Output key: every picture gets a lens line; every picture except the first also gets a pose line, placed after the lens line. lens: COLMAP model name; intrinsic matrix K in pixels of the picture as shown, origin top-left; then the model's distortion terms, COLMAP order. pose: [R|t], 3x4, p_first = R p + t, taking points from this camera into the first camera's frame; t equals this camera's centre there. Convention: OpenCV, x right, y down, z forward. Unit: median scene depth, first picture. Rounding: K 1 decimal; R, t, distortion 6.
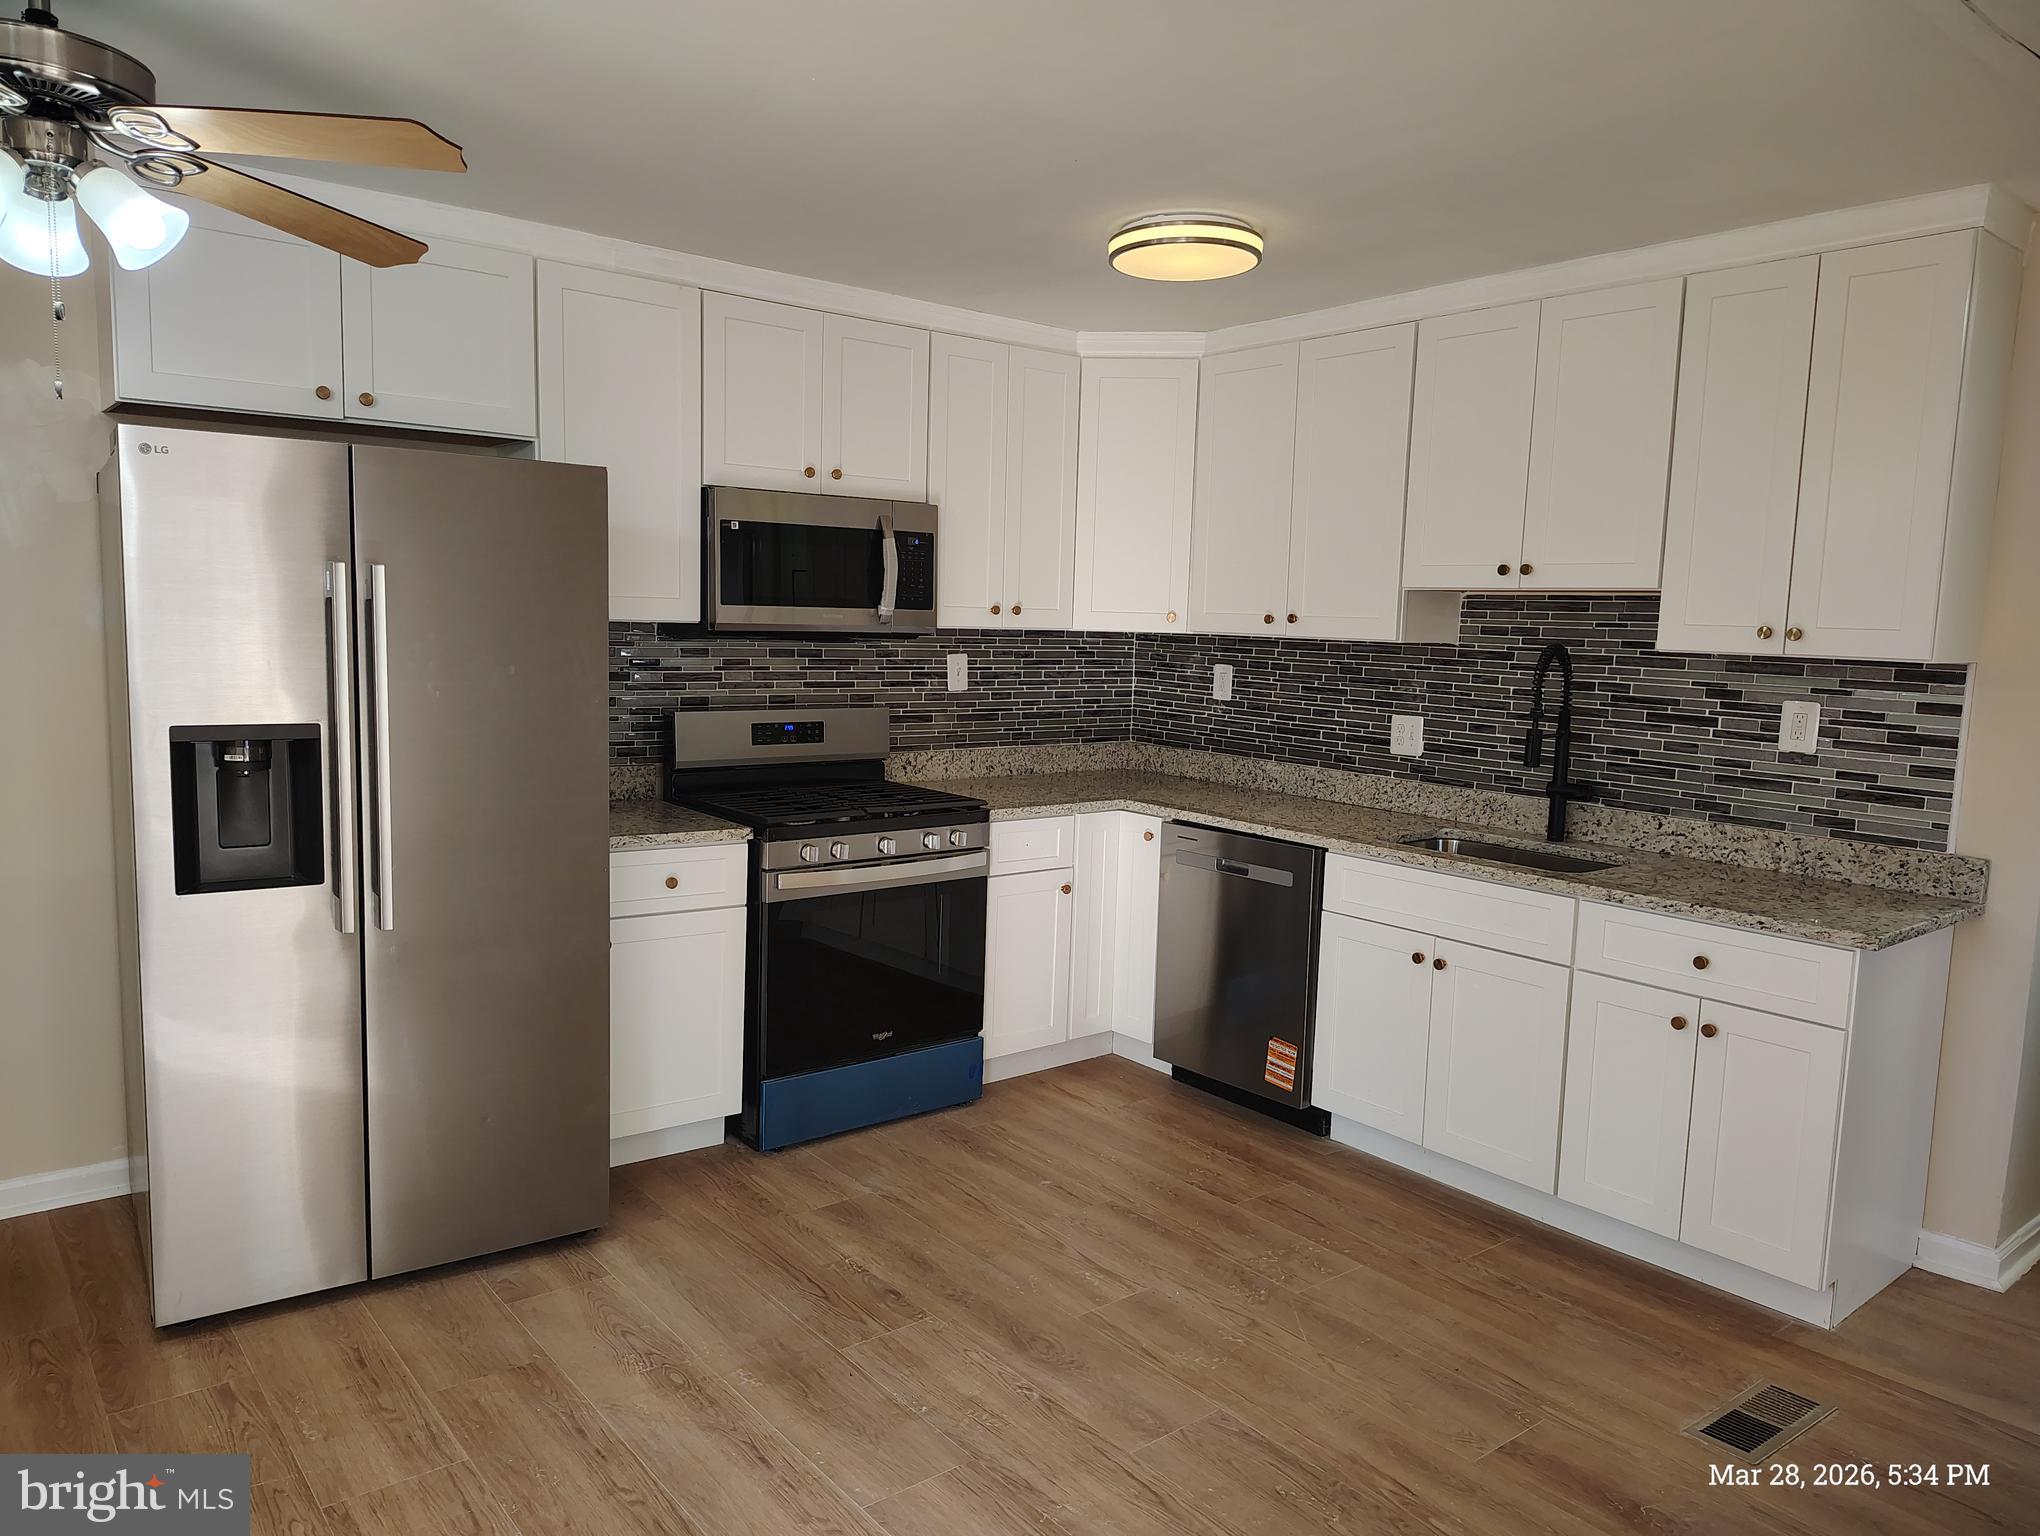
lens RADIAL K [[1401.0, 0, 1015.5], [0, 1401.0, 773.6], [0, 0, 1]] dist [0.045647, -0.057228]
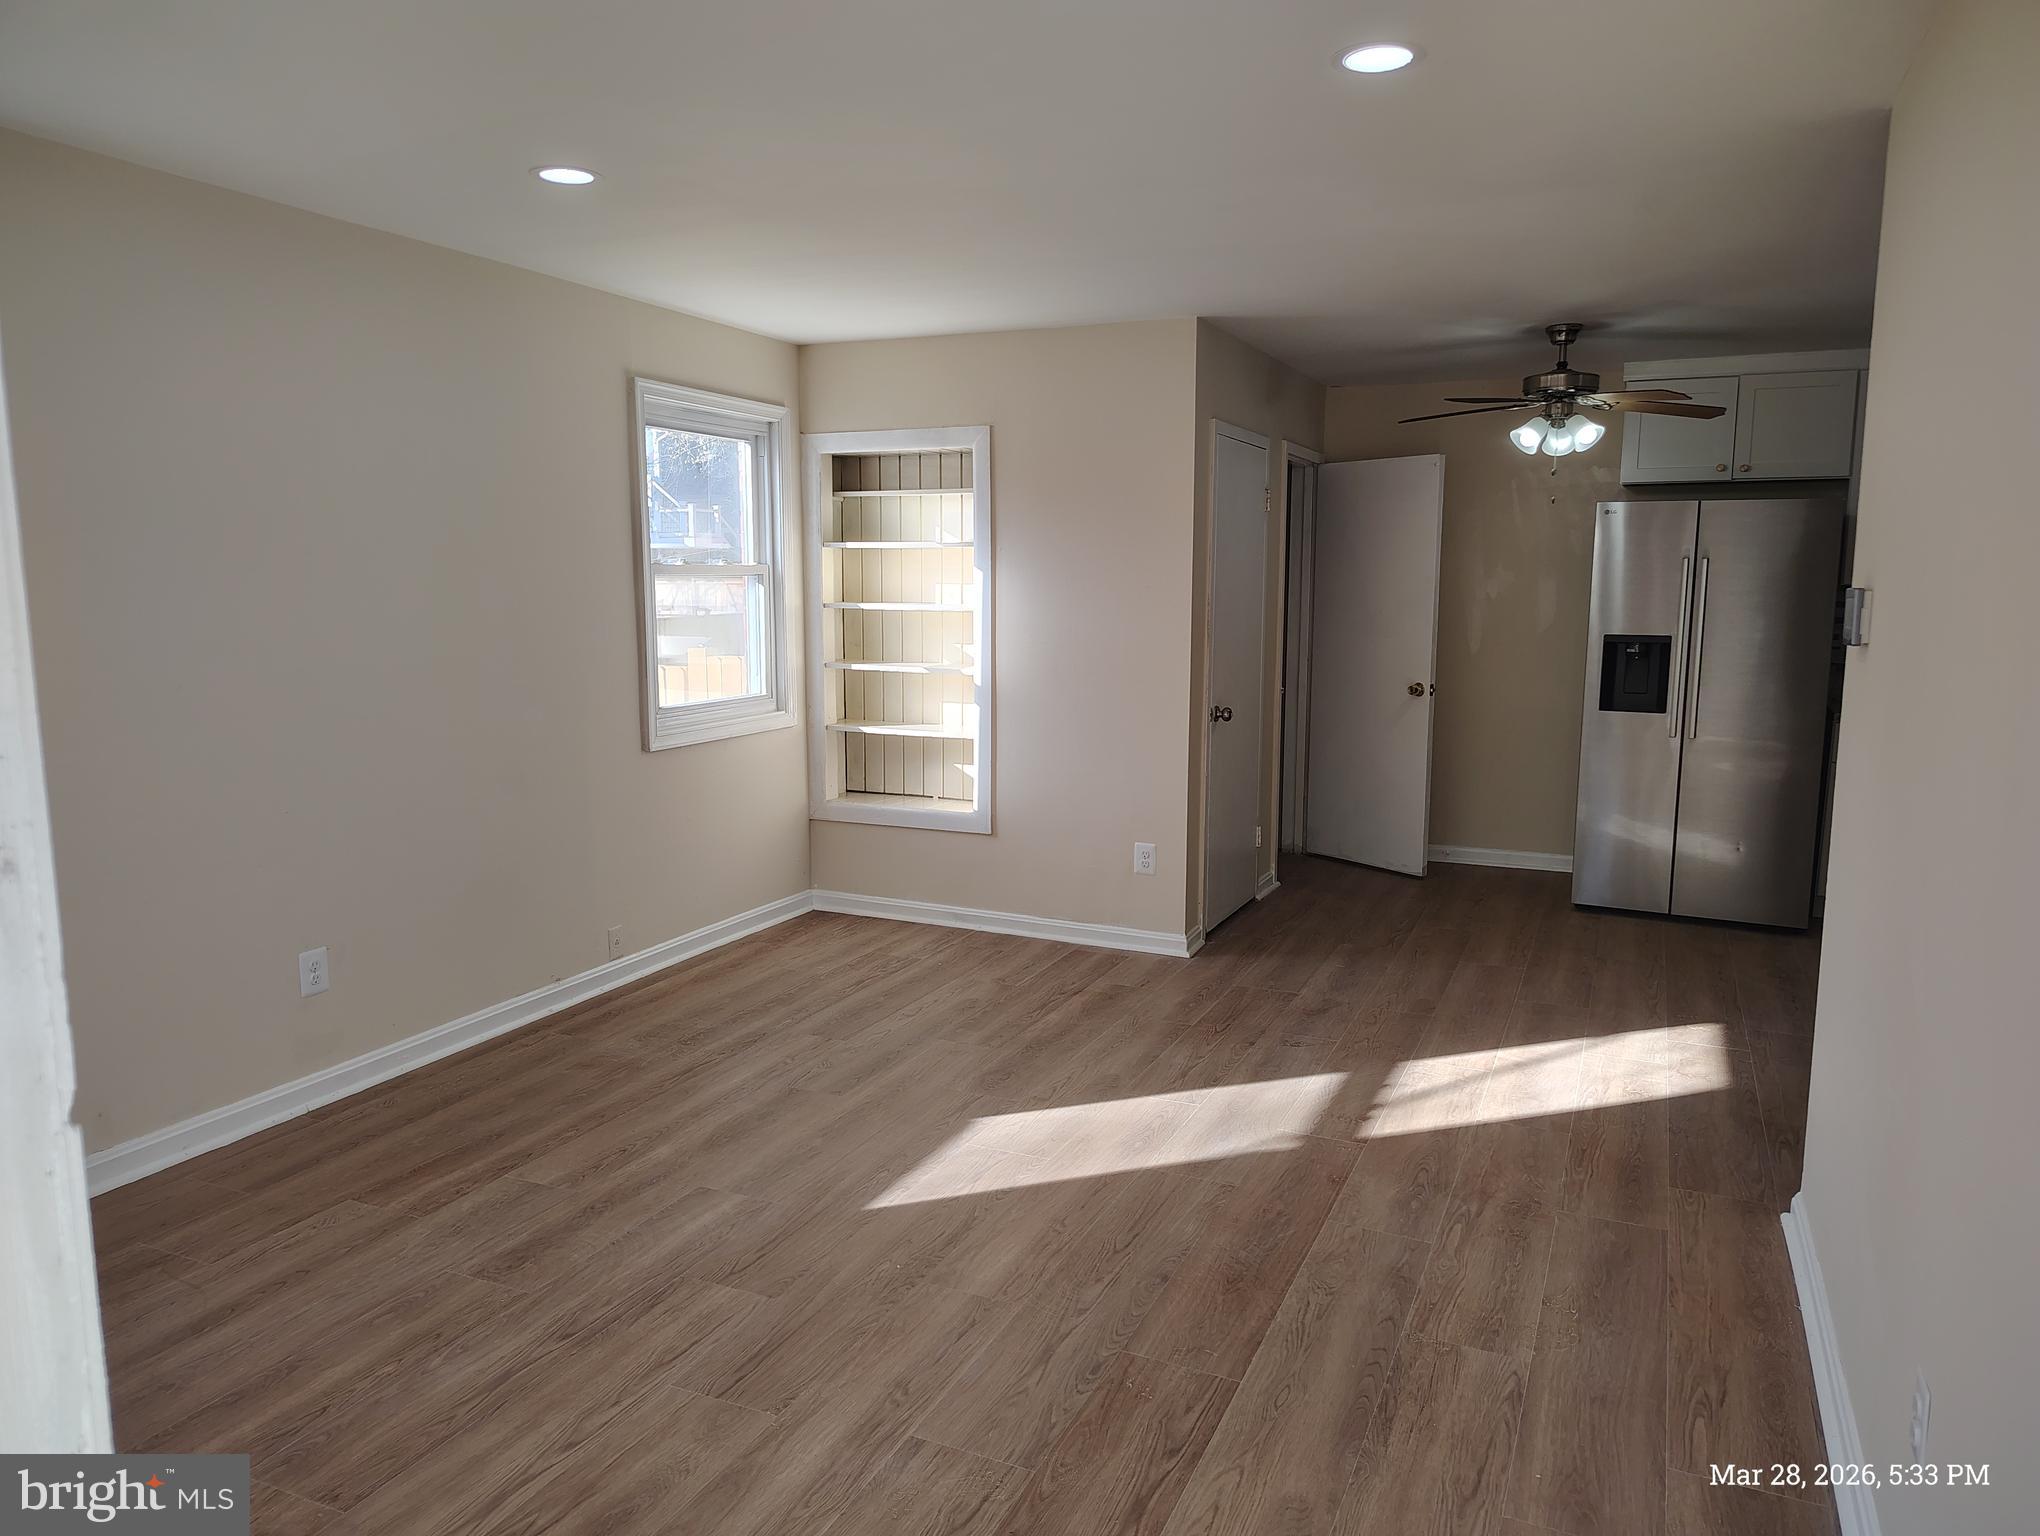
lens RADIAL K [[1401.0, 0, 1021.0], [0, 1401.0, 784.0], [0, 0, 1]] dist [0.045647, -0.057228]
pose [[0.450820, 0.107568, -0.886110, 0.738714], [-0.088740, 0.993195, 0.075420, 0.085729], [0.888193, 0.044632, 0.457298, -0.626741]]
